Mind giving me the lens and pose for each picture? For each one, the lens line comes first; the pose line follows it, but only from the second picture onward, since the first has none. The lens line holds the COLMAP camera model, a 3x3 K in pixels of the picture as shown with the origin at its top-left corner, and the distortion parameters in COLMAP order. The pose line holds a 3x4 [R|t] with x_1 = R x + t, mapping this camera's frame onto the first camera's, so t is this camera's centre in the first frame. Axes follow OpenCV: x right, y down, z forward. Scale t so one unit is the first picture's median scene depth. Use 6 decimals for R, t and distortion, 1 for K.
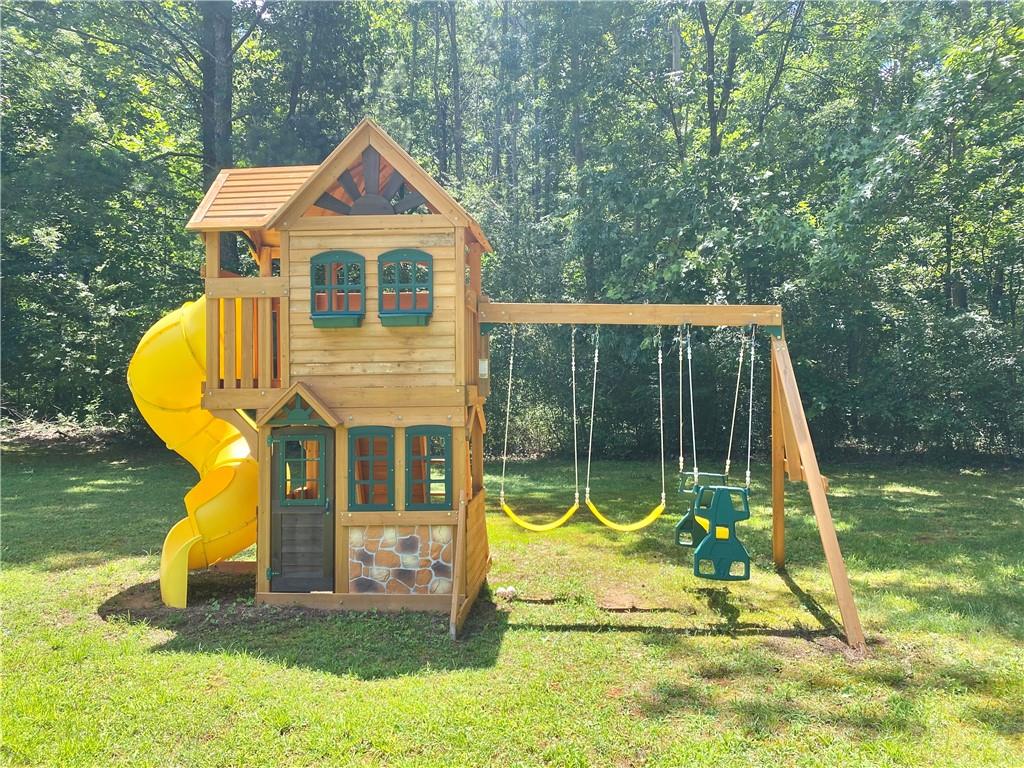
lens RADIAL K [[791.8, 0, 512.2], [0, 791.8, 384.5], [0, 0, 1]] dist [0.002281, 0.002449]
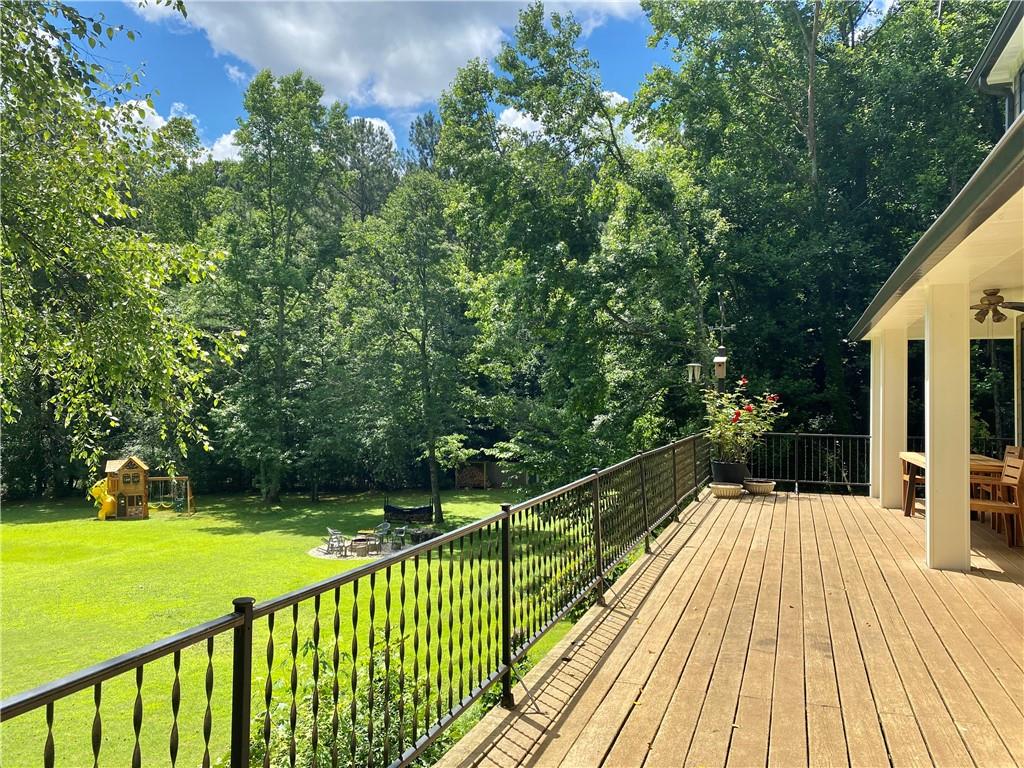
lens RADIAL K [[791.8, 0, 514.2], [0, 791.8, 387.0], [0, 0, 1]] dist [0.002281, 0.002449]
pose [[0.946692, -0.004342, 0.322111, 0.909854], [0.005605, 0.999980, -0.002992, -0.996661], [-0.322092, 0.004638, 0.946697, -7.821372]]
